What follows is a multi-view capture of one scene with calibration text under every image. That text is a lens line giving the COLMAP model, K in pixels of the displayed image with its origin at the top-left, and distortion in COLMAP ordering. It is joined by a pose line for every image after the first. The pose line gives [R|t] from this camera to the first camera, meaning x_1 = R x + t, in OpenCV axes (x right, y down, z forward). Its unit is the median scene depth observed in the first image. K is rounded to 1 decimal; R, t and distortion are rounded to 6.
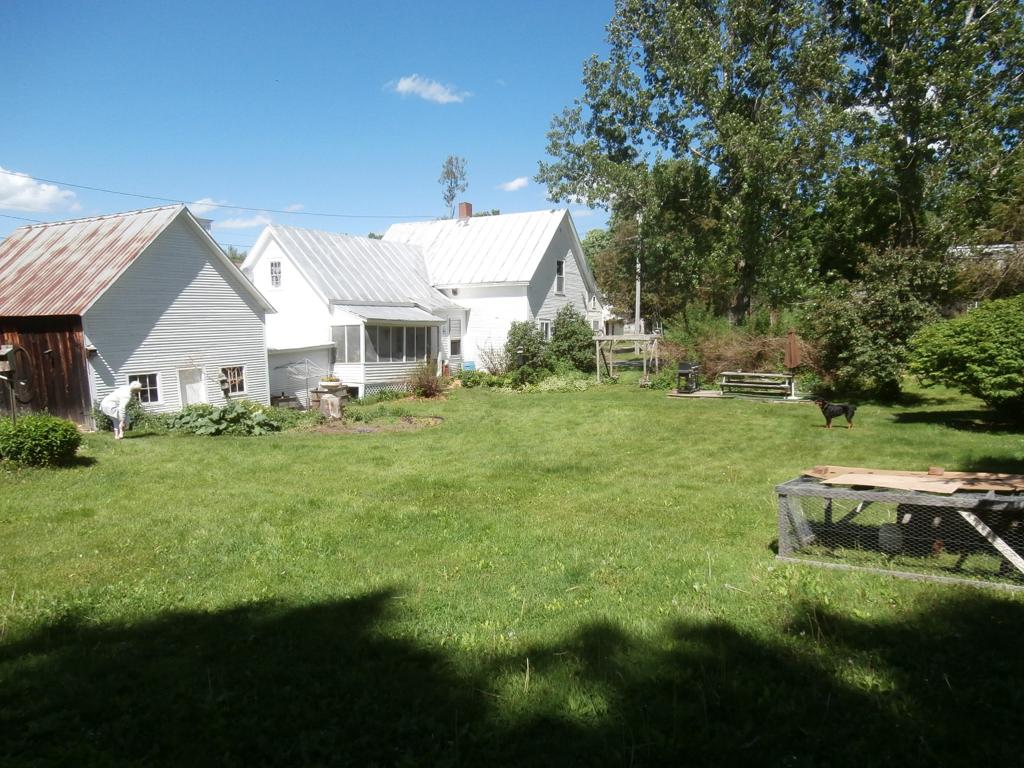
lens RADIAL K [[745.5, 0, 512.0], [0, 745.5, 384.0], [0, 0, 1]] dist [-0.000121, -0.000107]
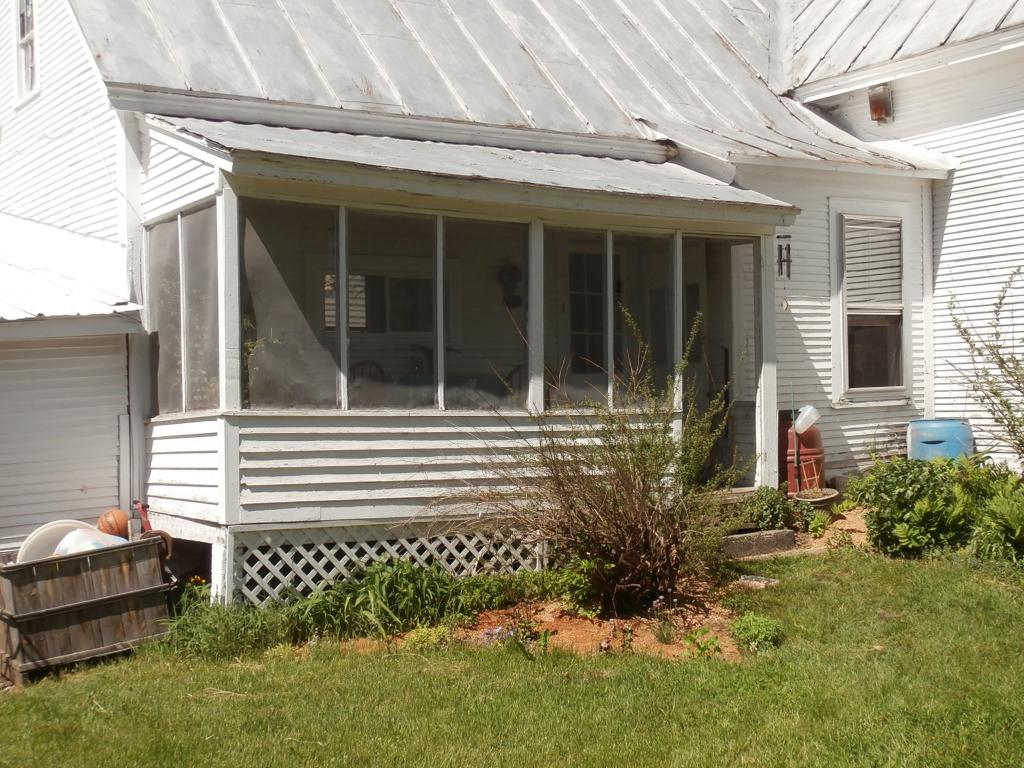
lens RADIAL K [[1447.5, 0, 512.0], [0, 1447.5, 384.0], [0, 0, 1]] dist [-0.020298, -0.031277]
pose [[0.906382, -0.016809, -0.422124, 0.003435], [-0.014229, 0.997426, -0.070271, -0.010137], [0.422219, 0.069699, 0.903811, 0.627076]]
